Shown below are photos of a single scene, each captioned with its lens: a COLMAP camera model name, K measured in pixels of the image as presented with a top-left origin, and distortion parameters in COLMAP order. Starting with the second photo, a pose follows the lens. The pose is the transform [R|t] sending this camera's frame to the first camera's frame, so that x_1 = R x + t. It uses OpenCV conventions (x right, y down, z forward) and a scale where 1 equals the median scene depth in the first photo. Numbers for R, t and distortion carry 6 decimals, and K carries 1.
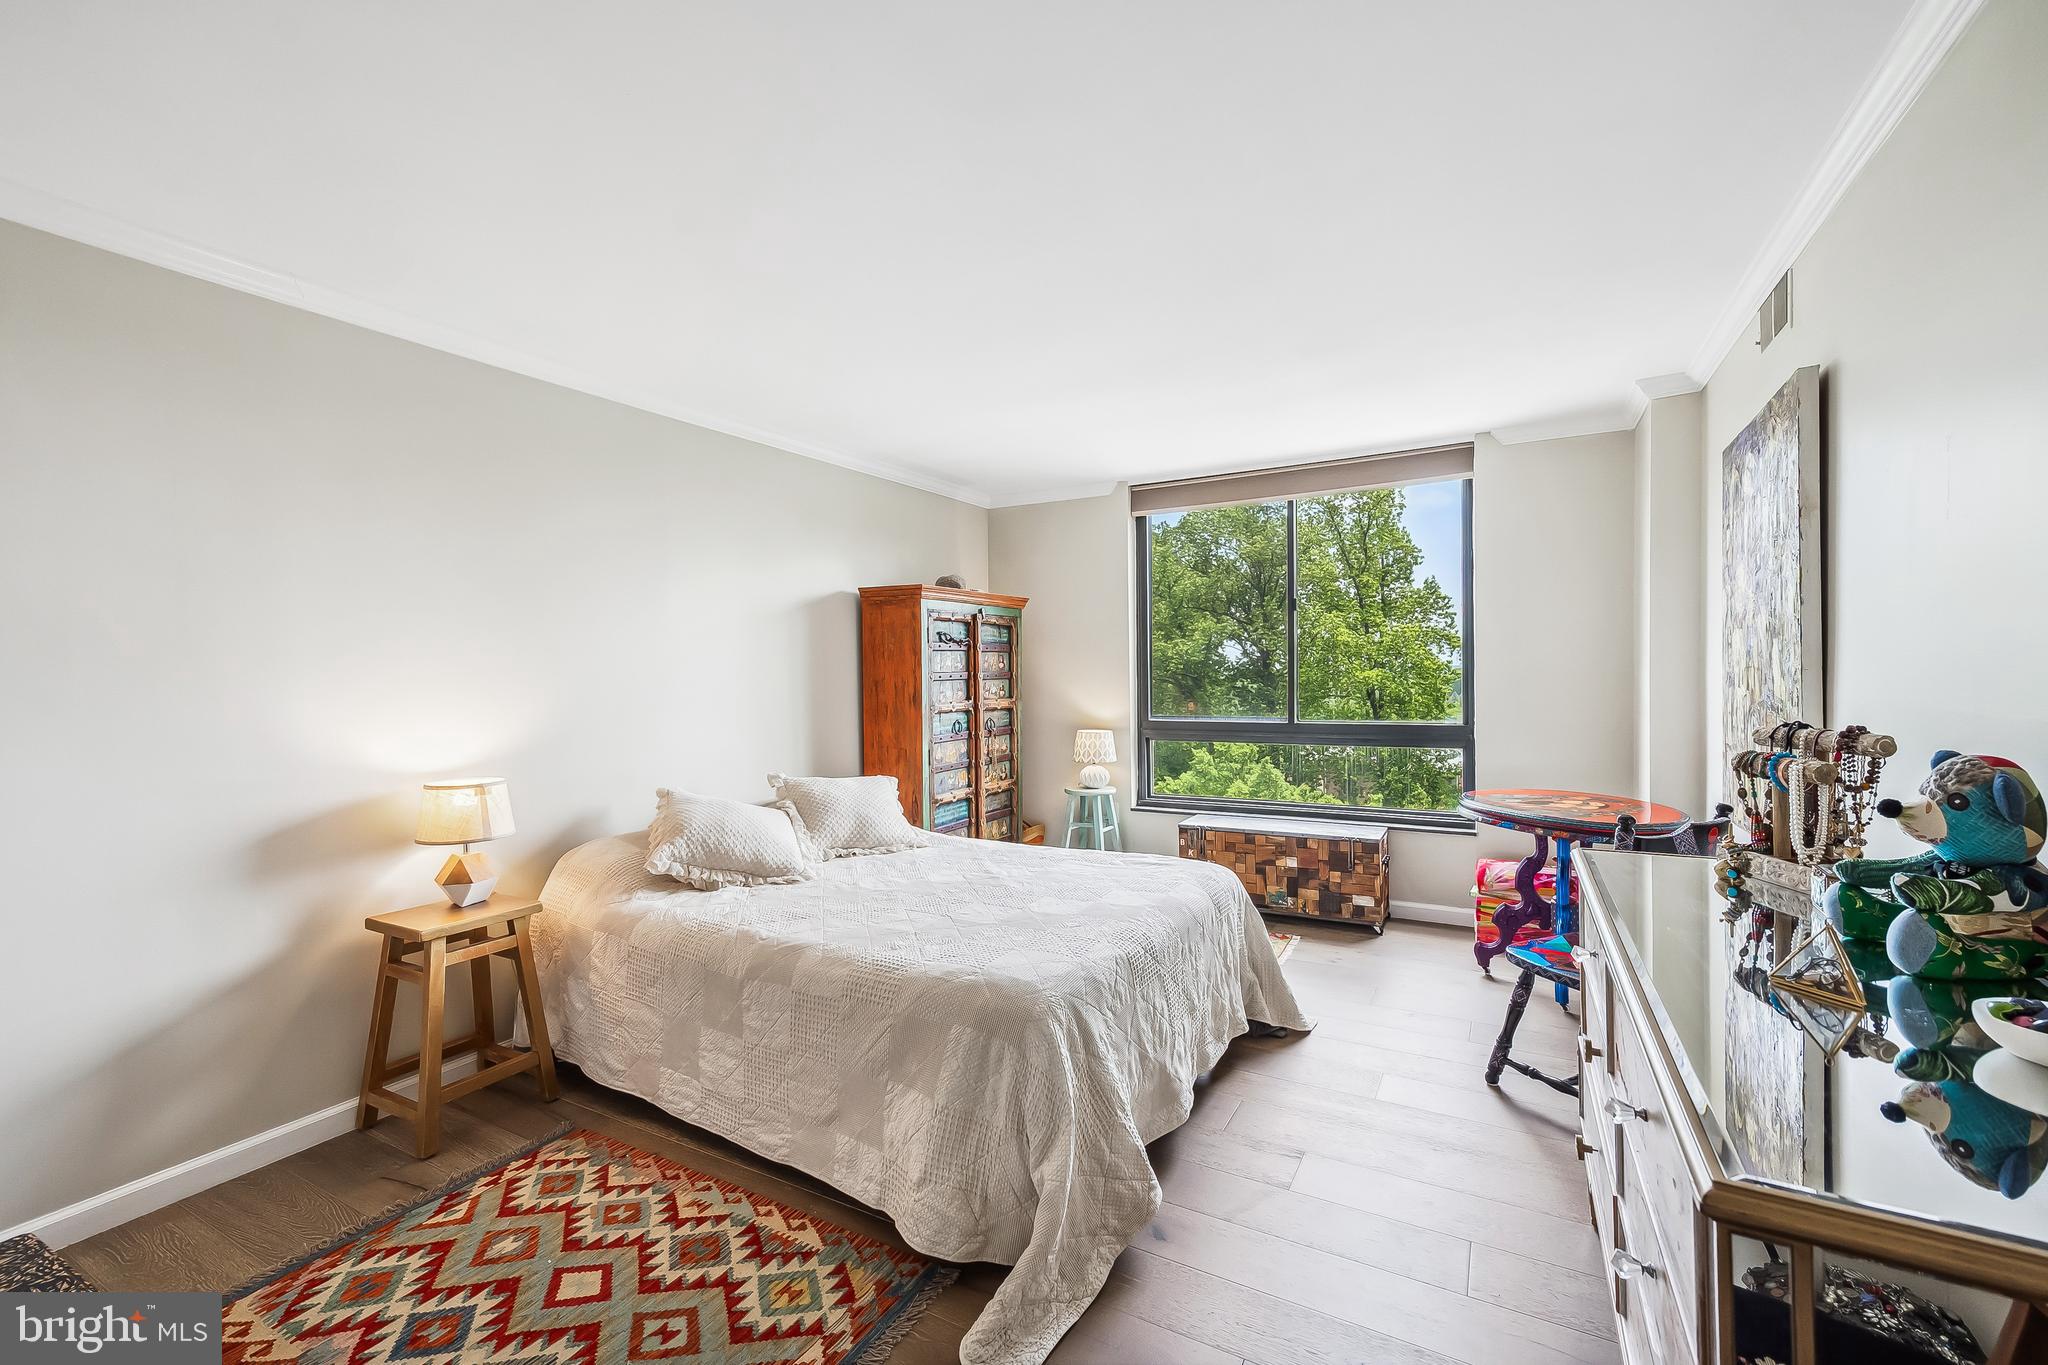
lens RADIAL K [[845.8, 0, 1017.6], [0, 845.8, 690.3], [0, 0, 1]] dist [0.000029, 0.000137]
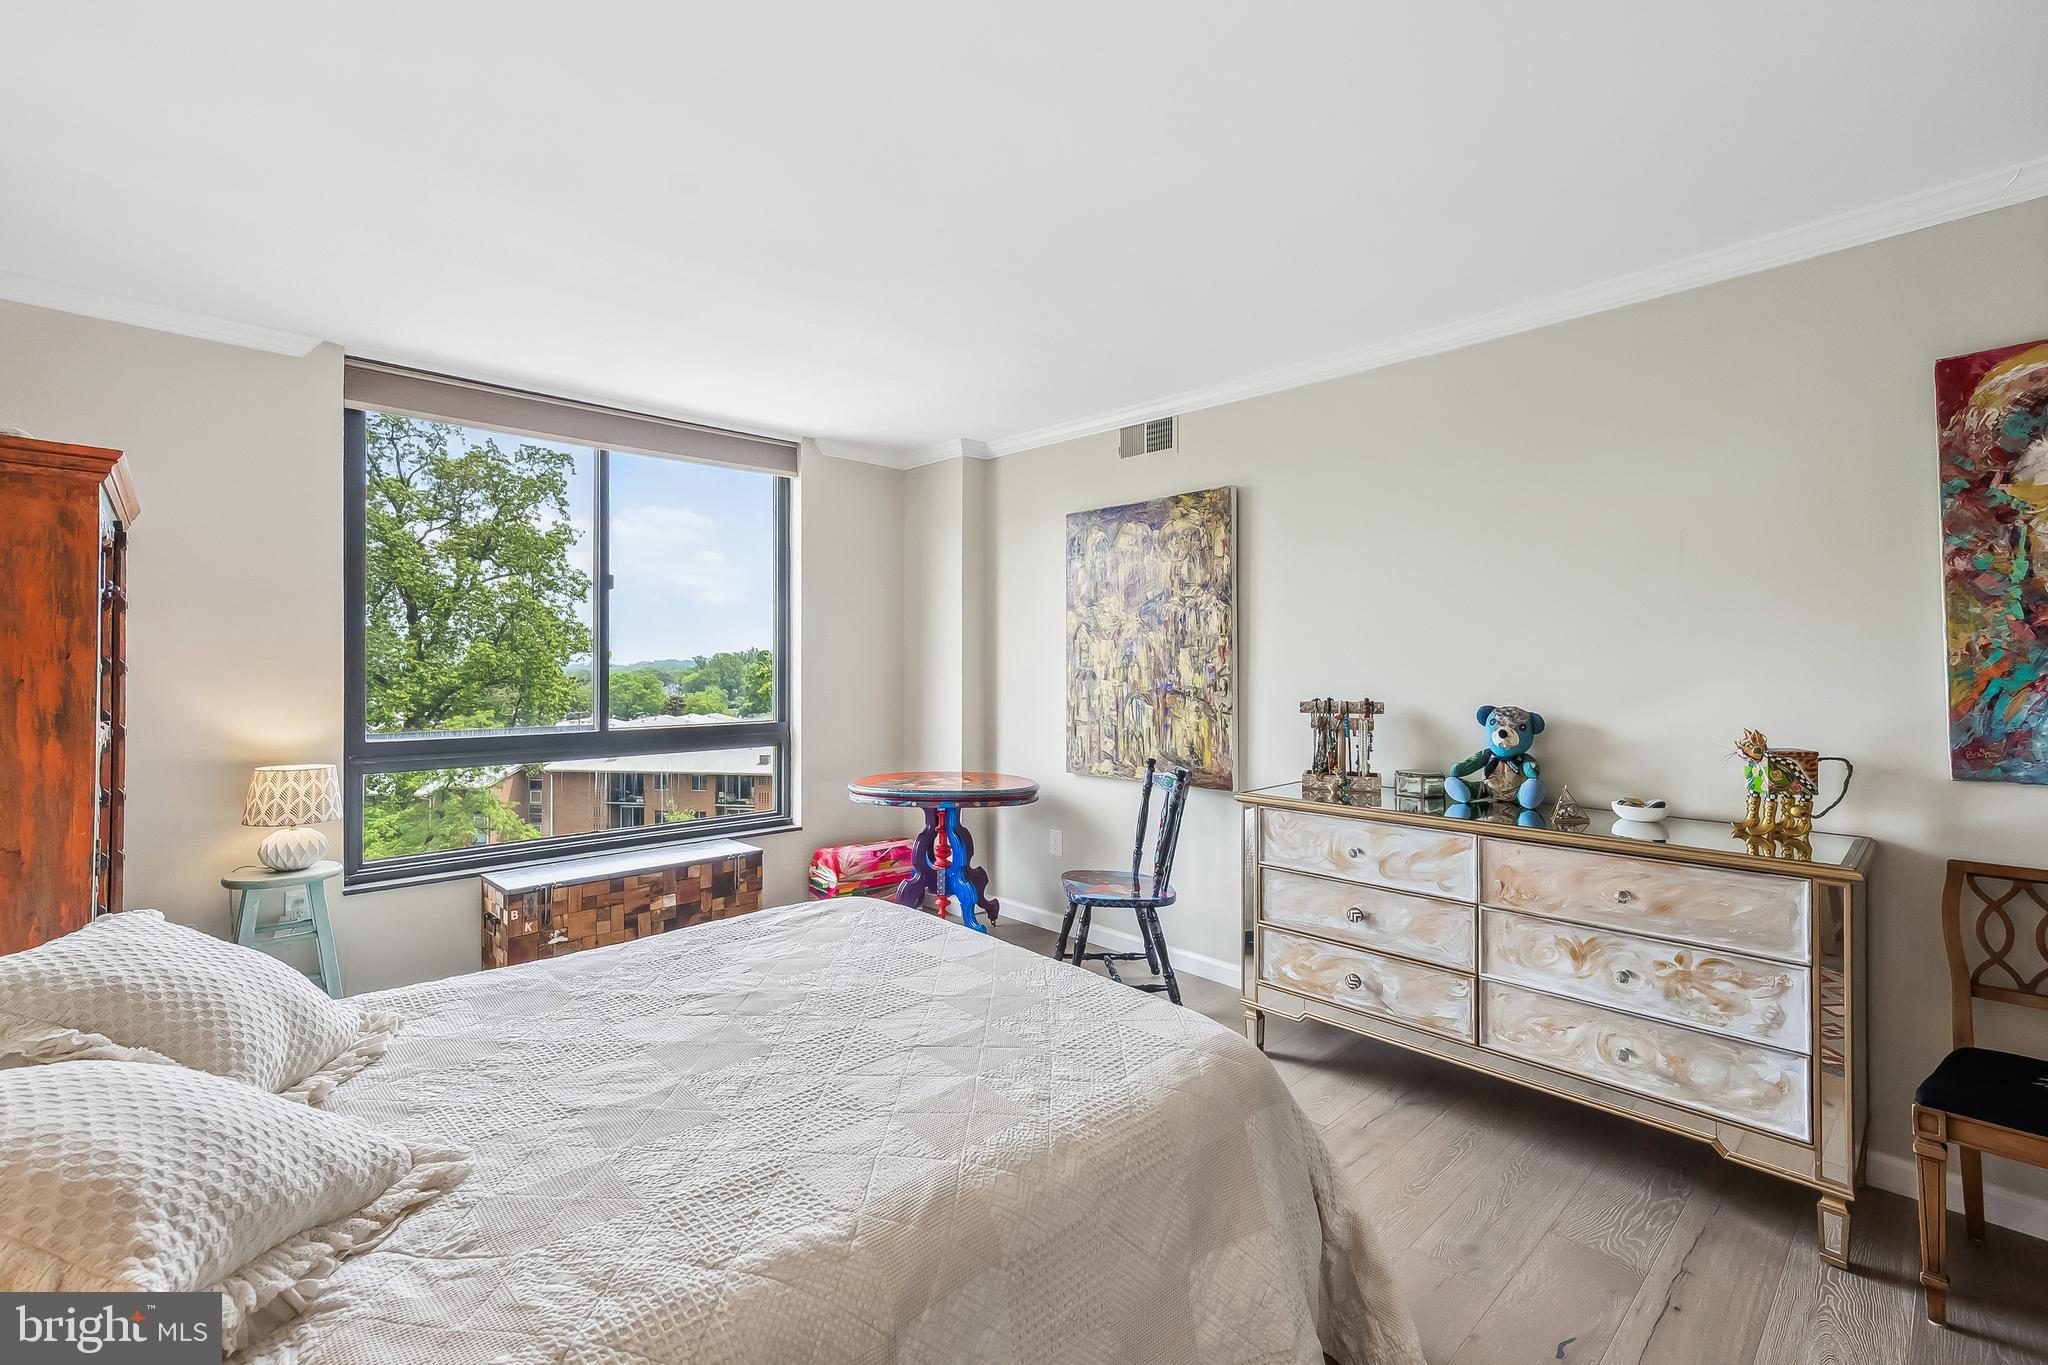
lens RADIAL K [[891.1, 0, 1041.5], [0, 891.1, 672.2], [0, 0, 1]] dist [0.005095, -0.000304]
pose [[0.276549, 0.006703, 0.960976, -0.418510], [0.013514, 0.999850, -0.010864, -0.002570], [-0.960905, 0.015991, 0.276417, 0.431677]]
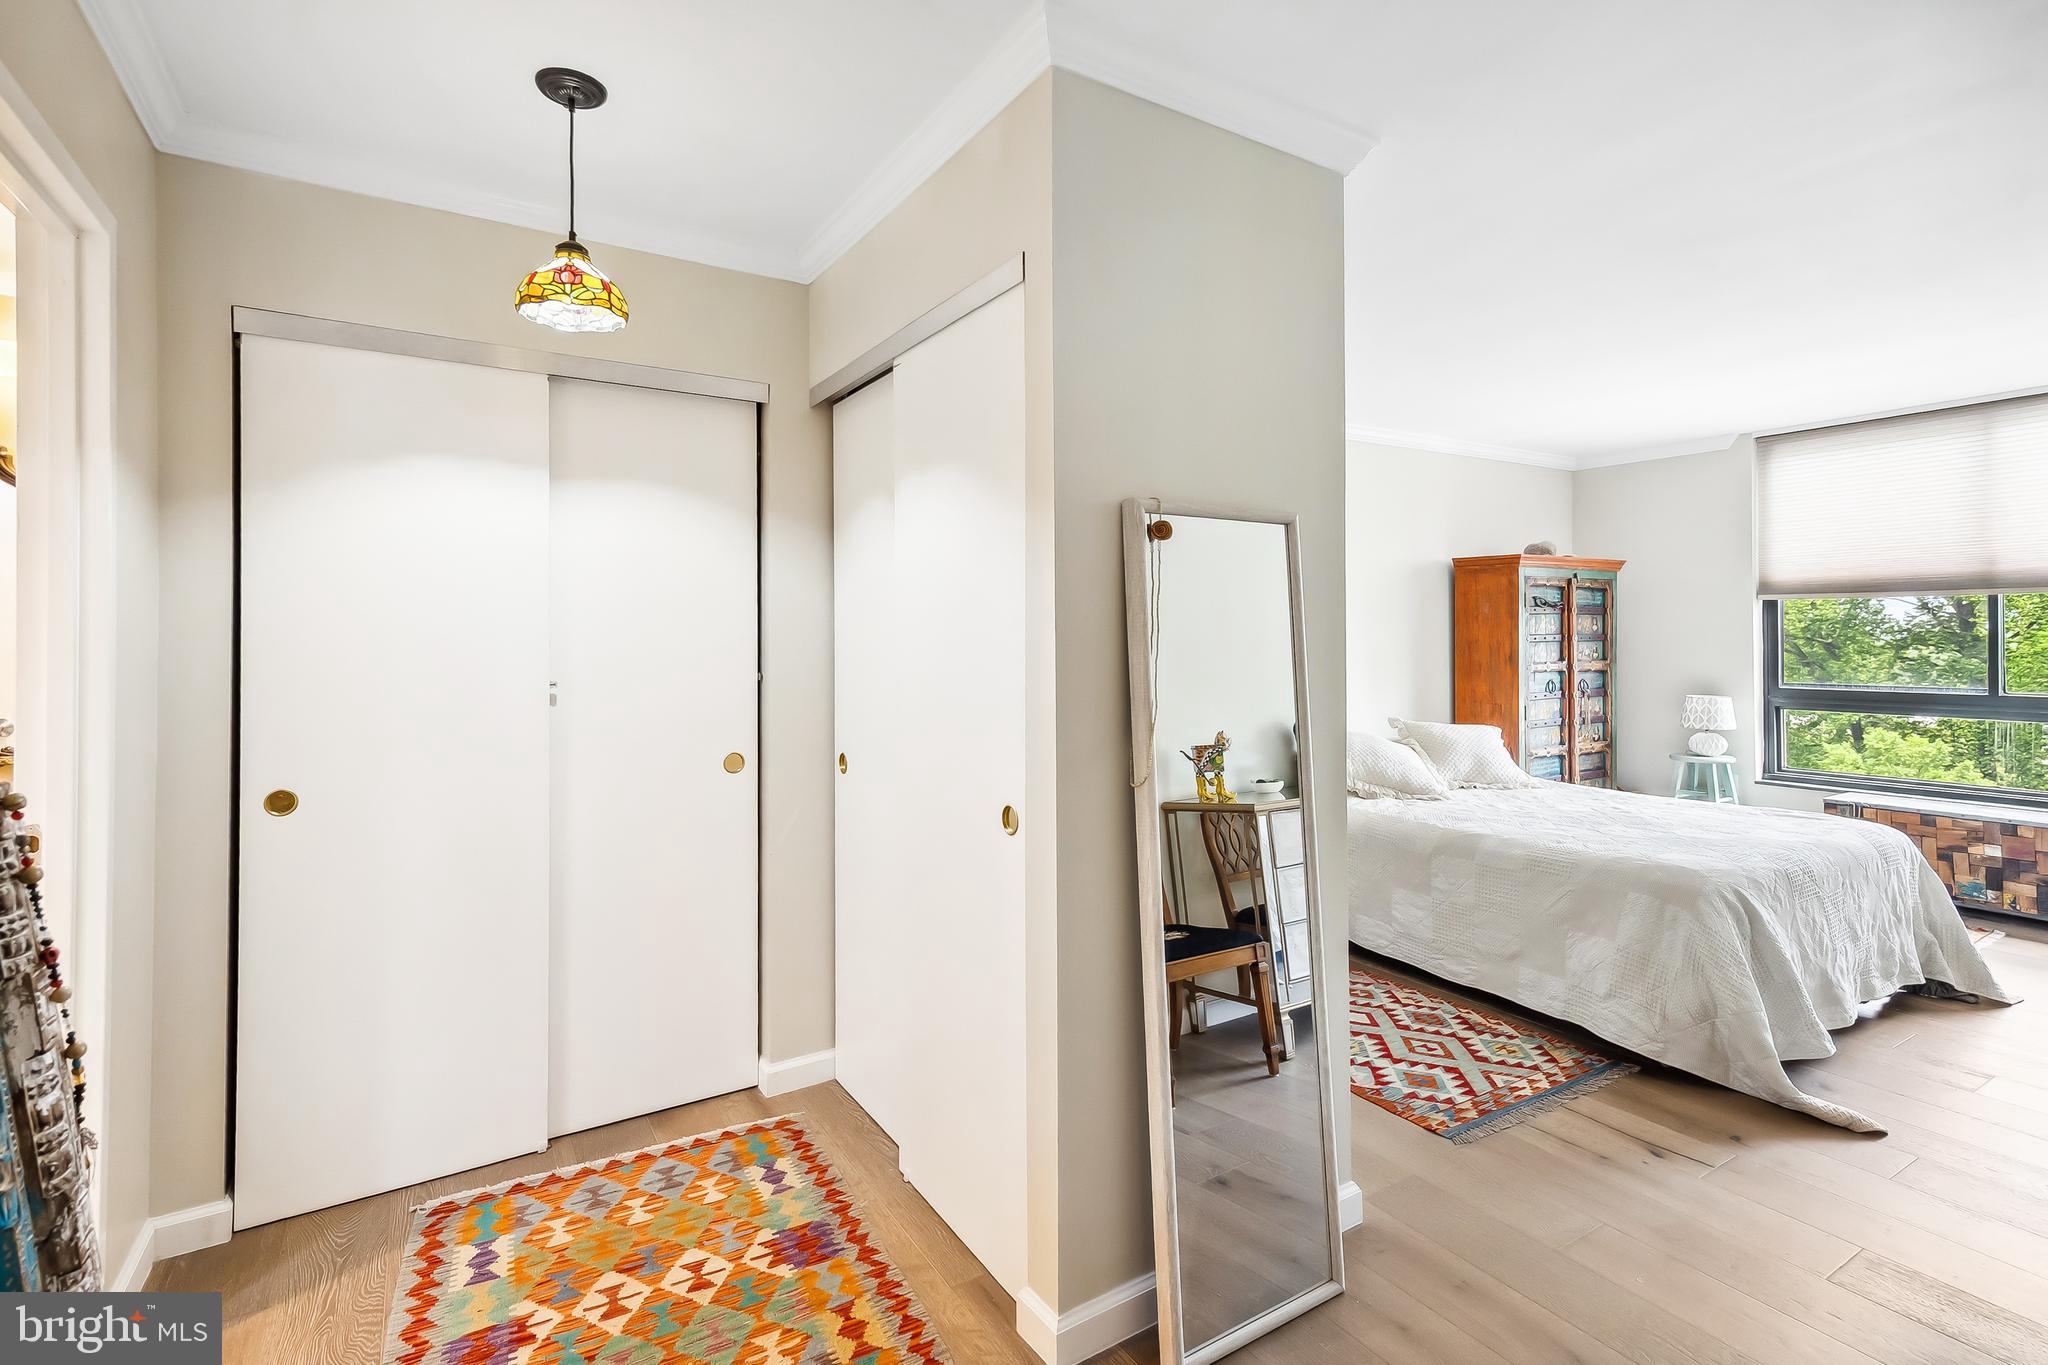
lens RADIAL K [[935.6, 0, 1015.0], [0, 935.6, 632.1], [0, 0, 1]] dist [0.004346, 0.002284]
pose [[0.874799, 0.004188, -0.484469, -0.098383], [-0.015005, 0.999717, -0.018451, 0.008097], [0.484254, 0.023410, 0.874614, -0.380181]]
